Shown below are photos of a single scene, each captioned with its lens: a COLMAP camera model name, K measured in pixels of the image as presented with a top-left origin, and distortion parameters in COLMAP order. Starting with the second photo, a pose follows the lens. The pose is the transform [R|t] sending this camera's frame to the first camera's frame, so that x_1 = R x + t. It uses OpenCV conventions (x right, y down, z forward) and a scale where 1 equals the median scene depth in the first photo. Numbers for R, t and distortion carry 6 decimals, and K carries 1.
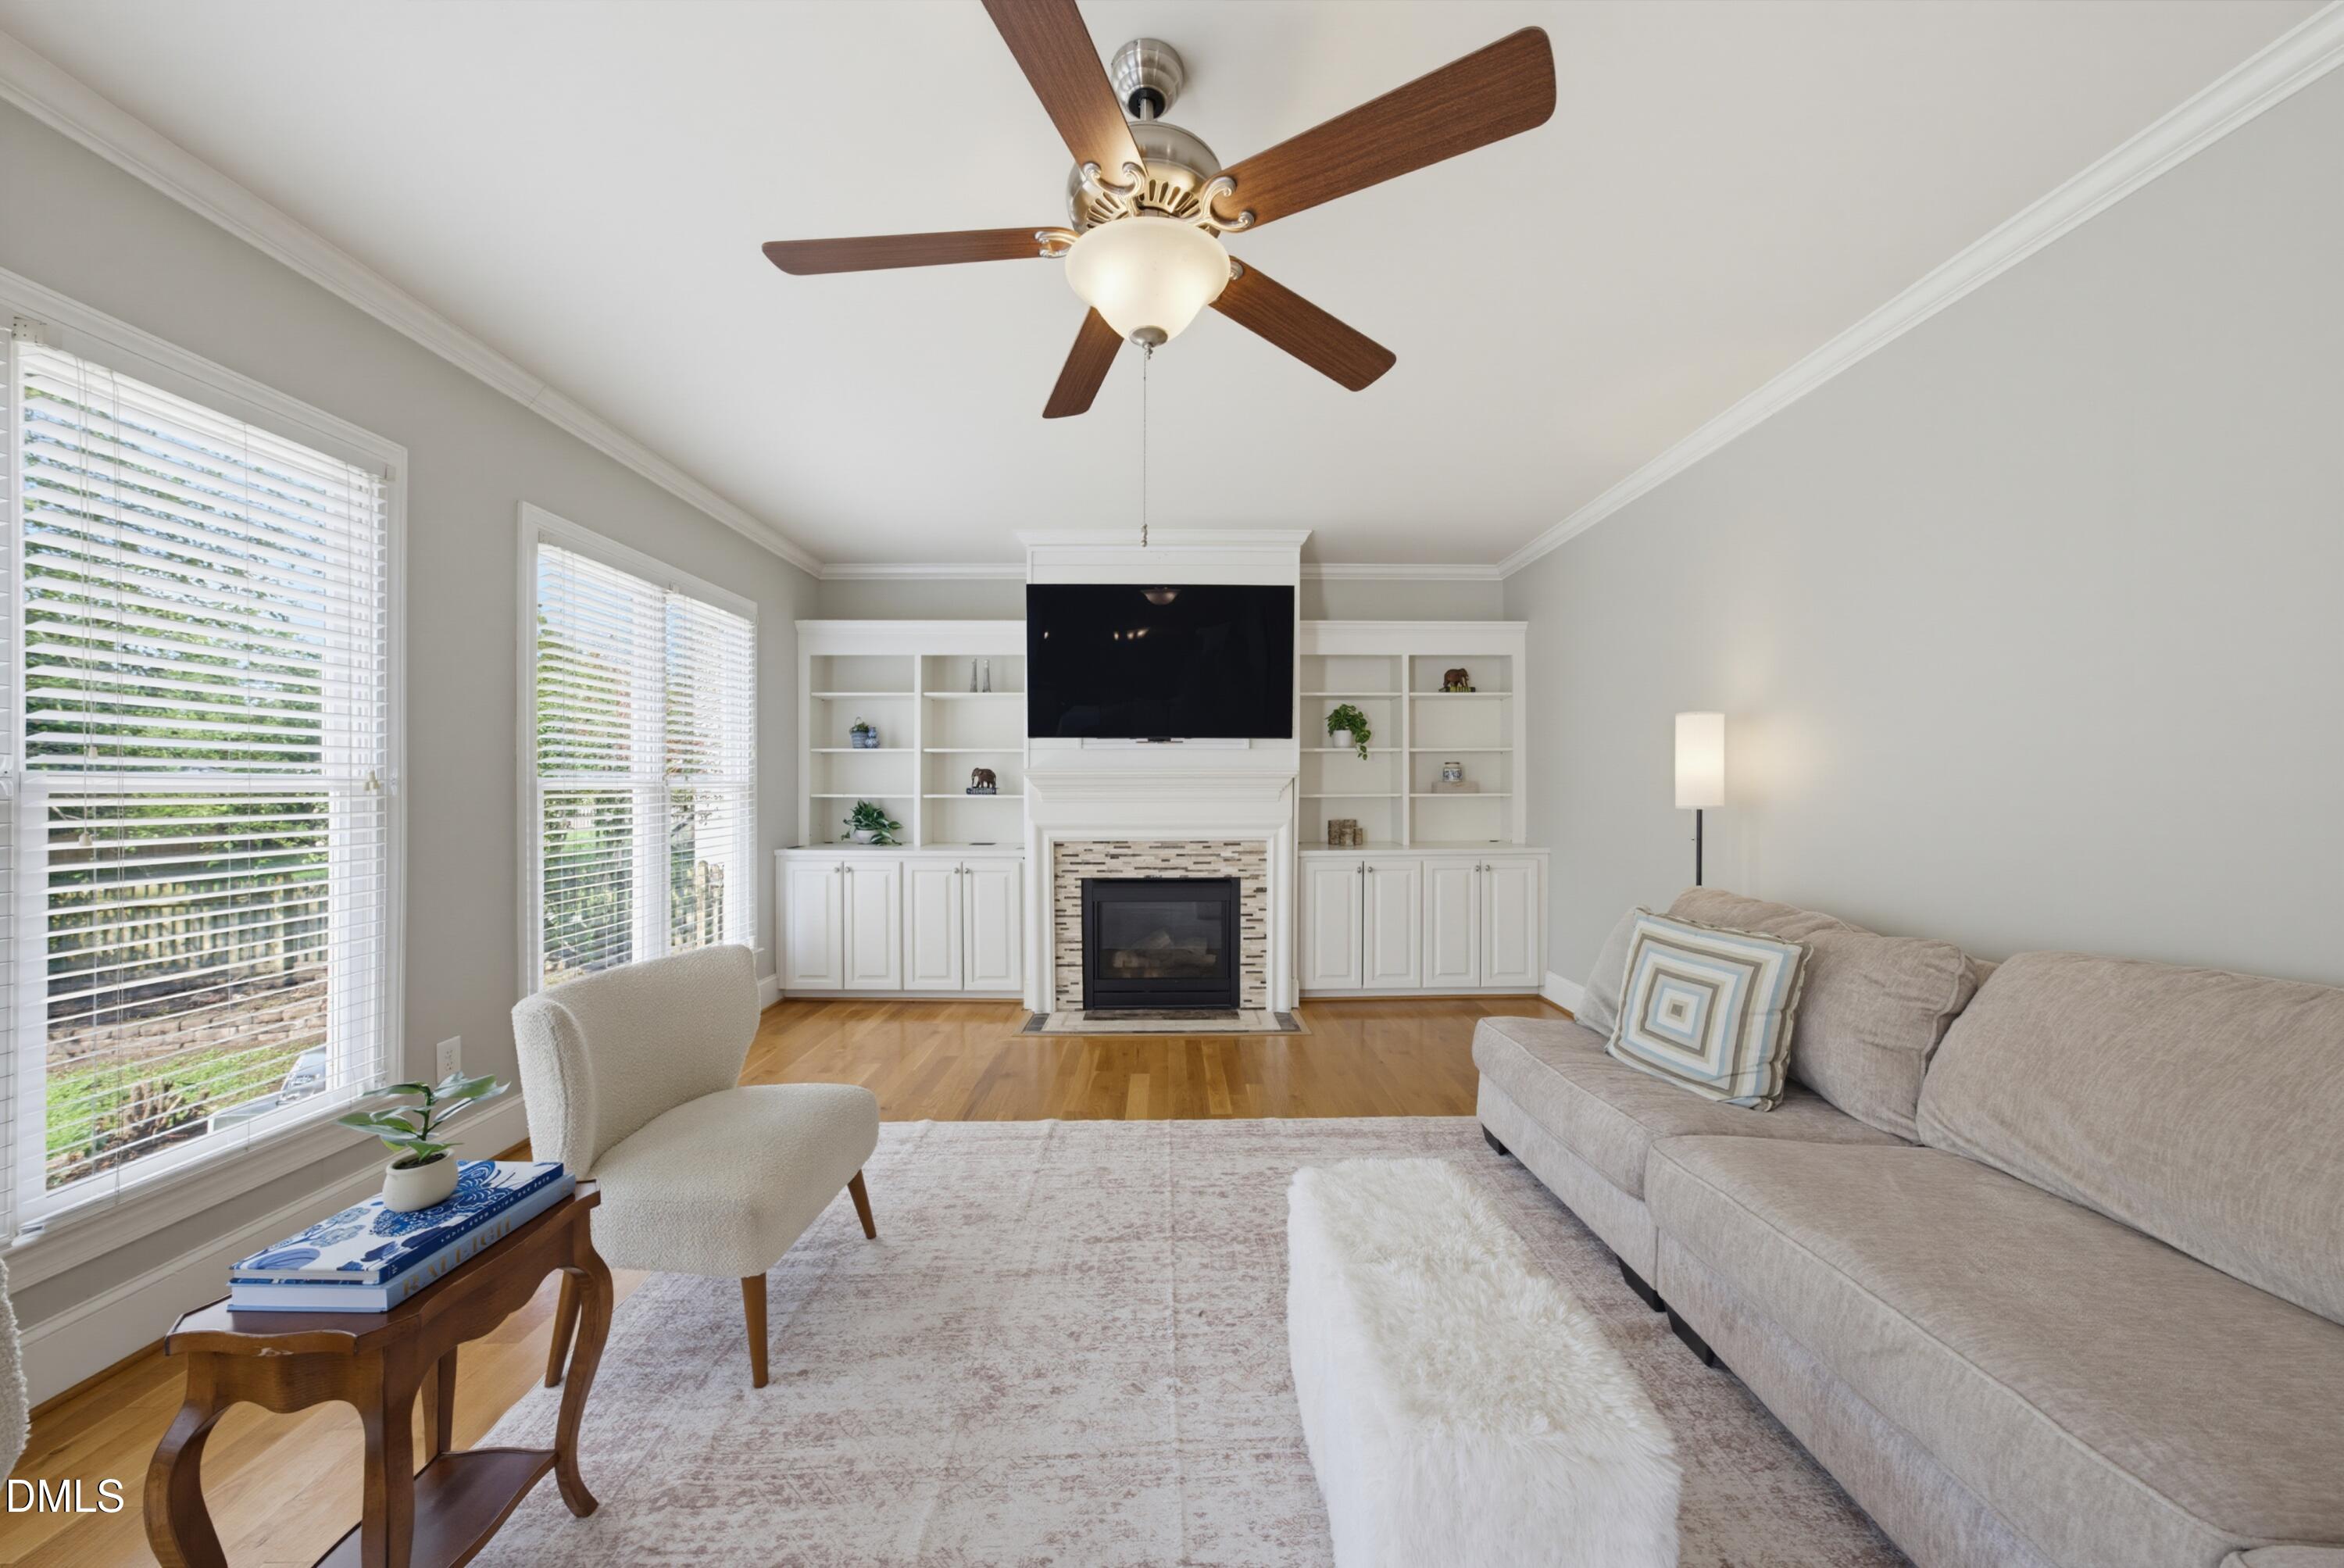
lens RADIAL K [[797.0, 0, 1176.3], [0, 797.0, 786.1], [0, 0, 1]] dist [-0.008347, 0.000032]
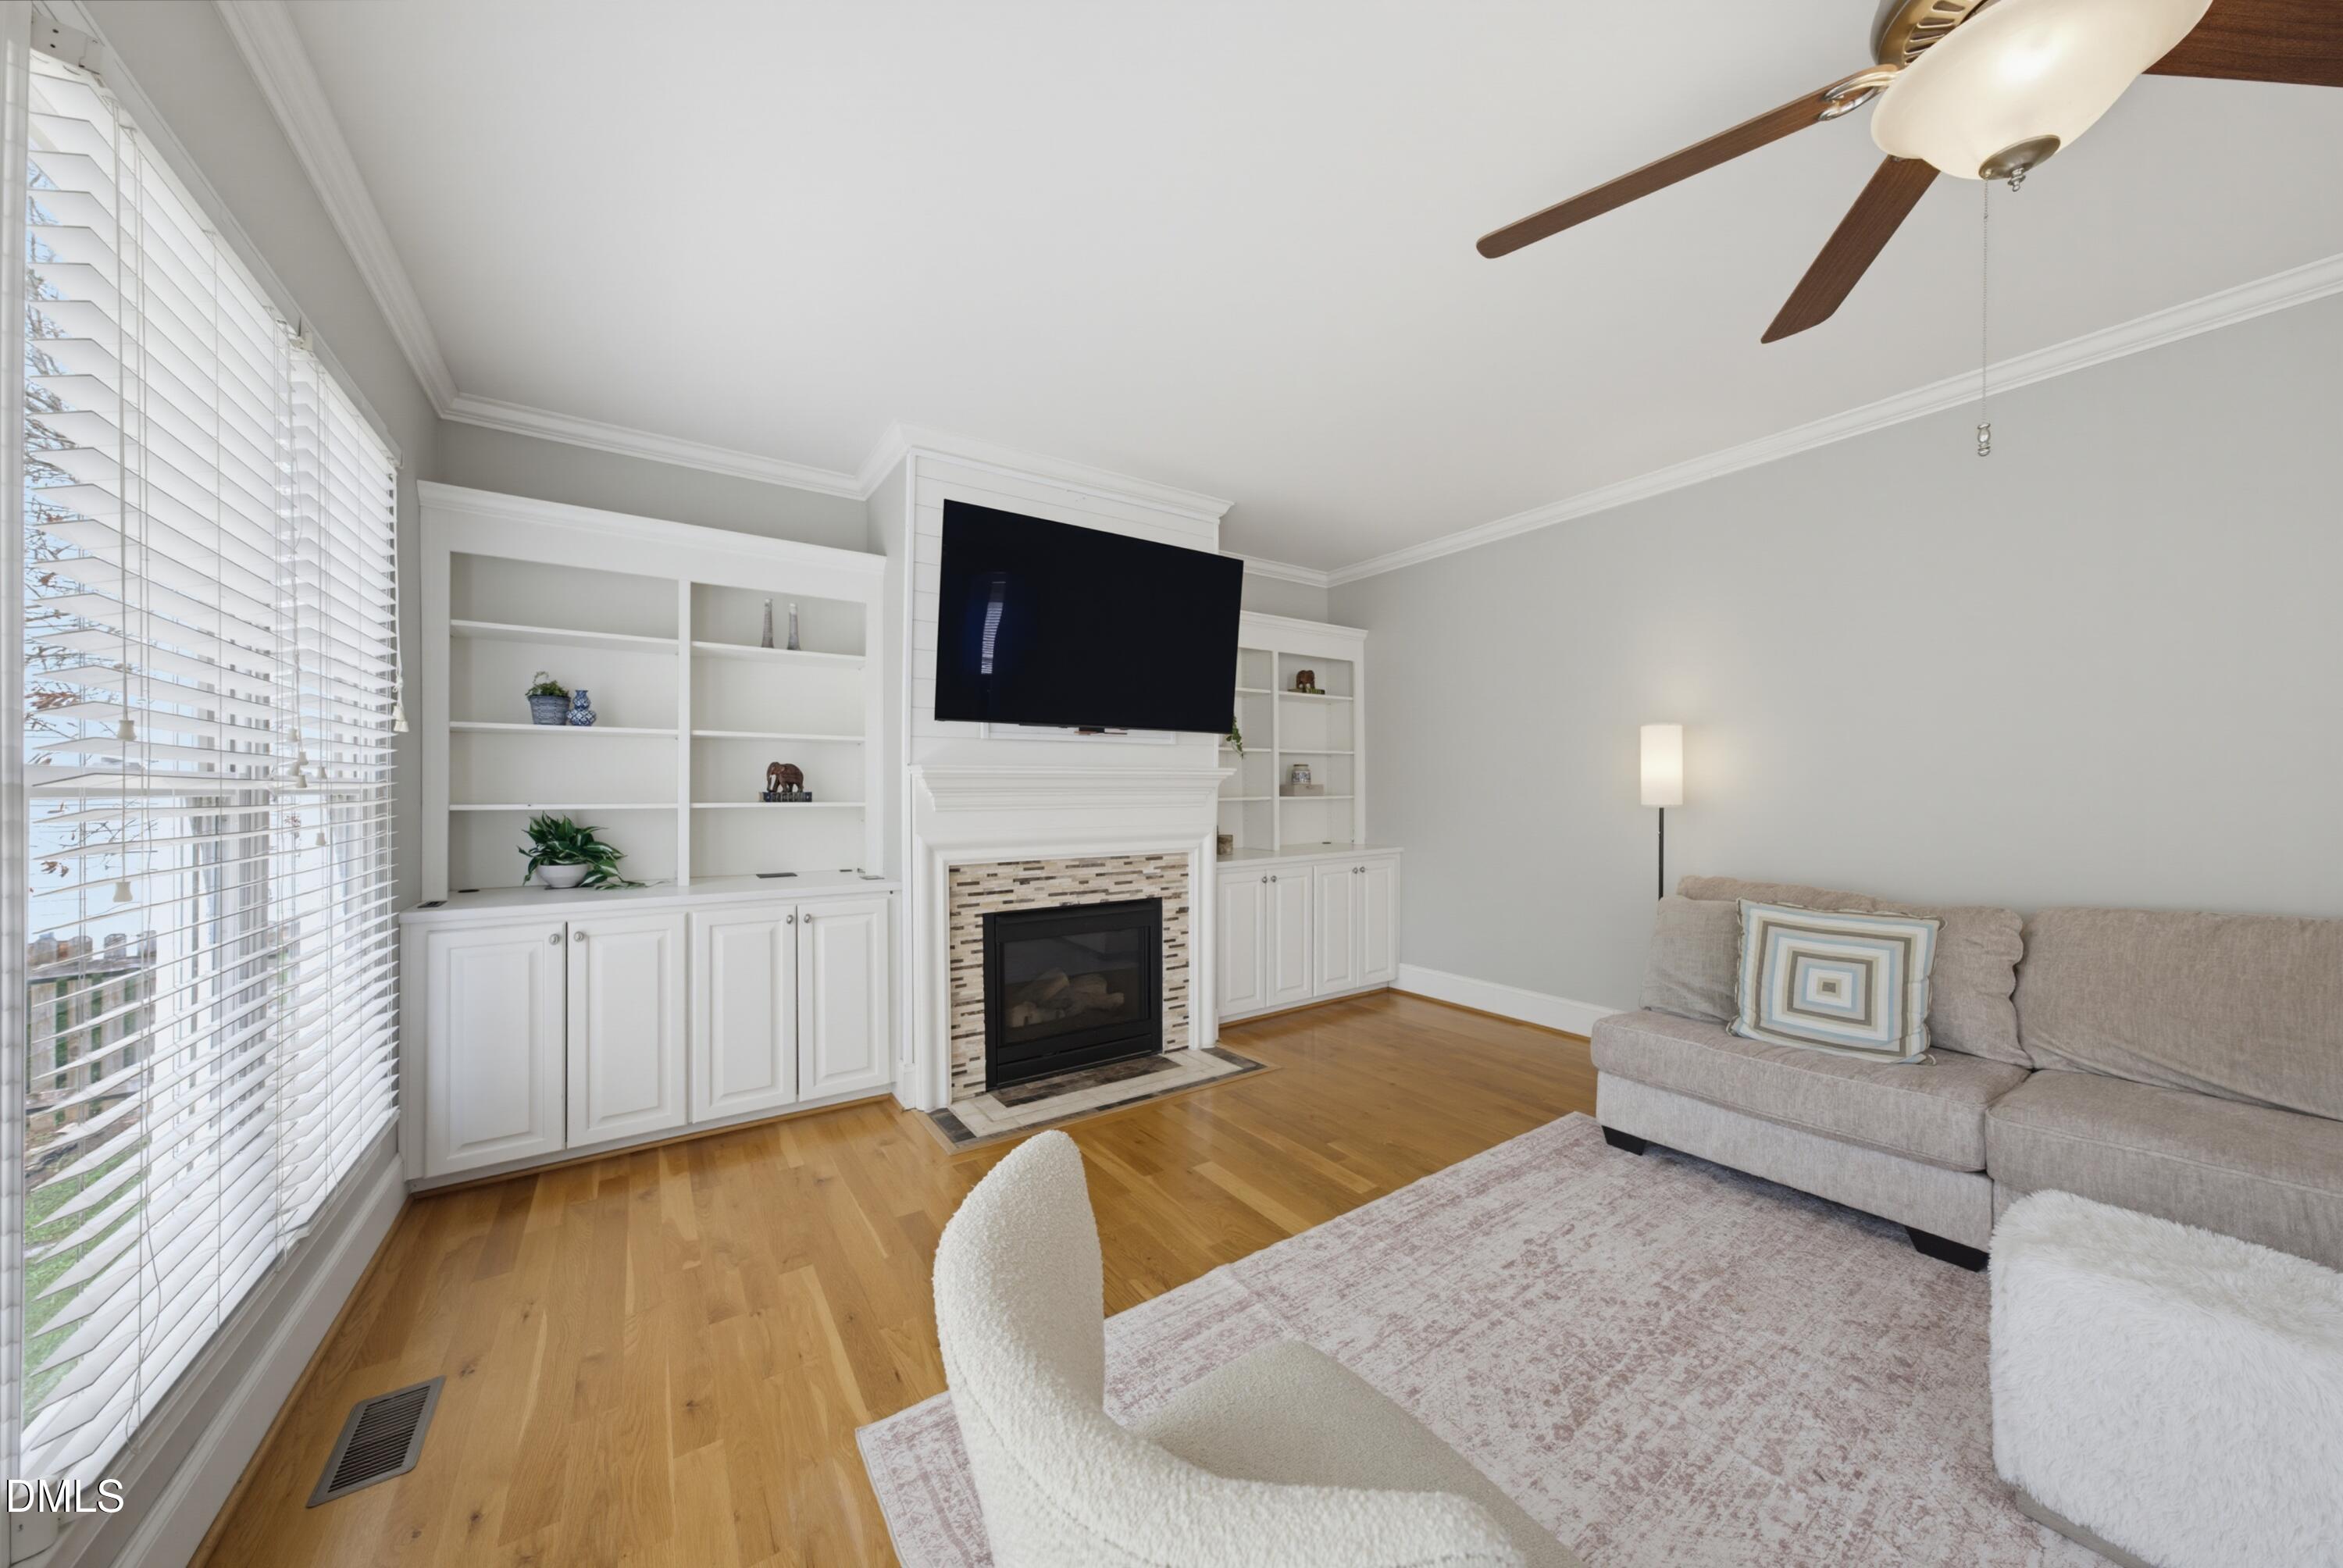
lens RADIAL K [[815.5, 0, 1209.3], [0, 815.5, 790.9], [0, 0, 1]] dist [0.001878, 0.000157]
pose [[0.836282, -0.002717, 0.548293, -0.357407], [0.002632, 0.999996, 0.000941, 0.001697], [-0.548294, 0.000656, 0.836286, 0.256470]]
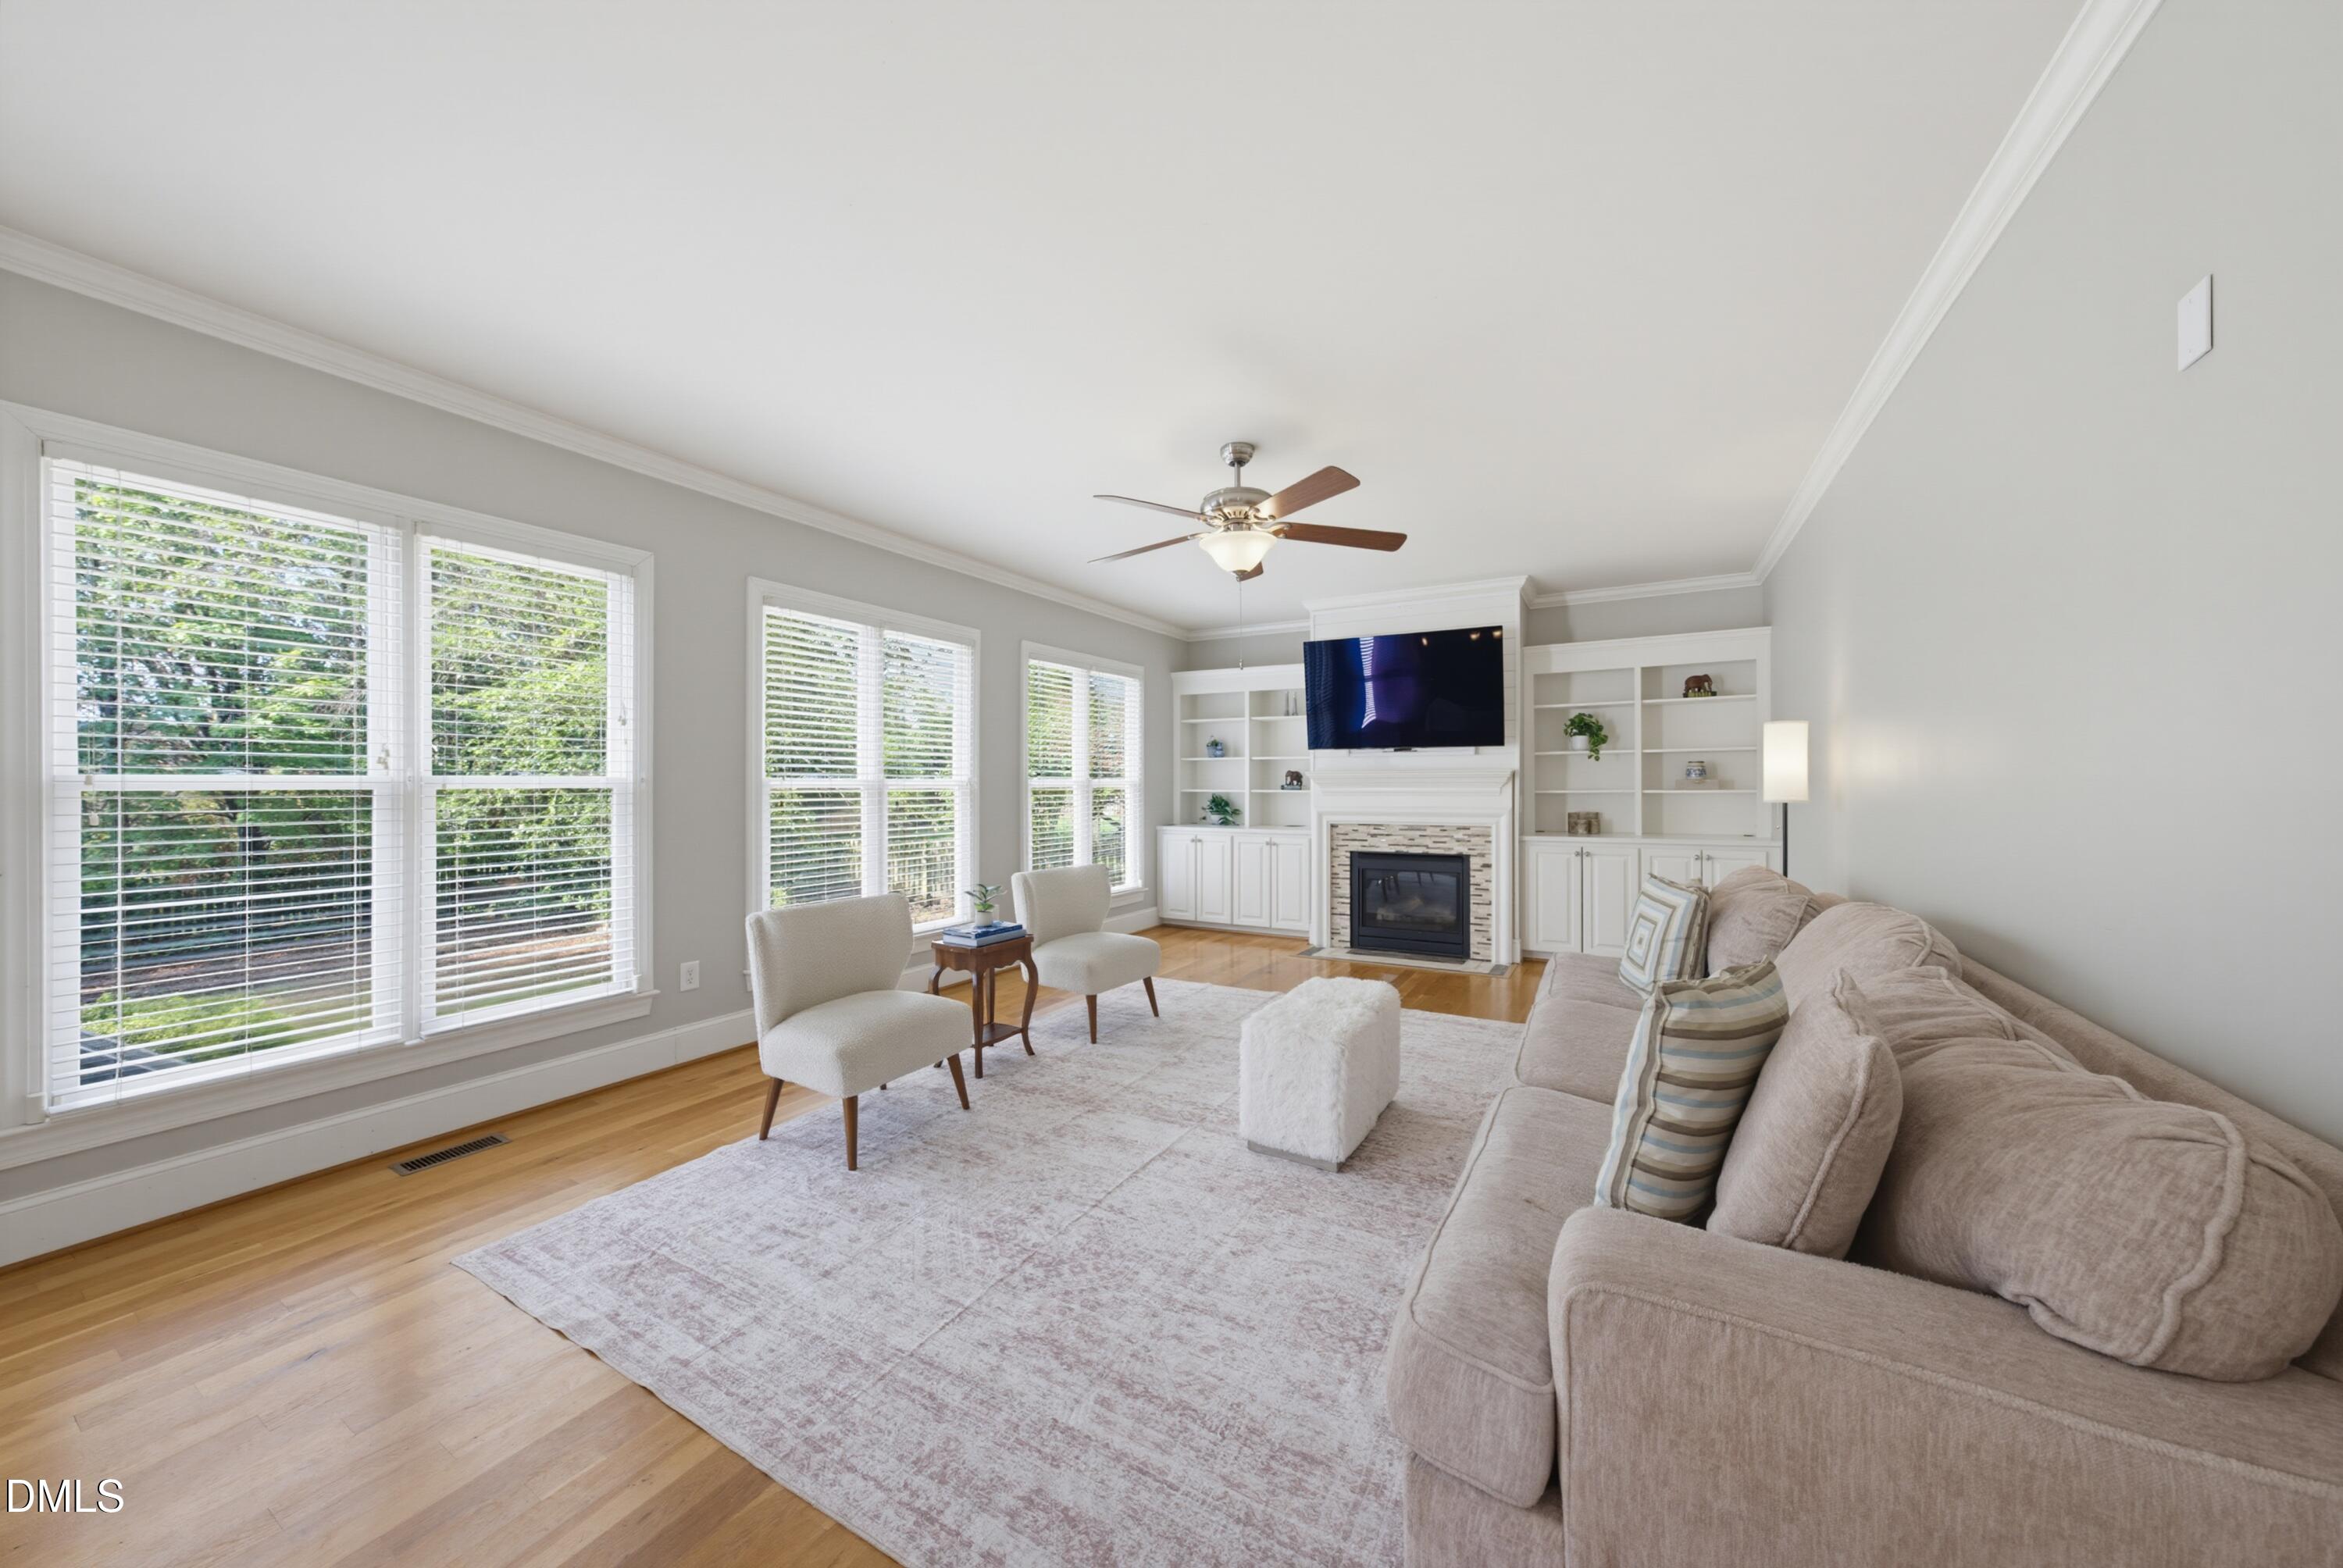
lens RADIAL K [[787.5, 0, 1179.3], [0, 787.5, 778.5], [0, 0, 1]] dist [-0.000402, 0.000132]
pose [[0.865100, -0.004979, -0.501574, 0.304916], [0.002544, 0.999981, -0.005538, -0.002464], [0.501593, 0.003515, 0.865097, -0.311967]]
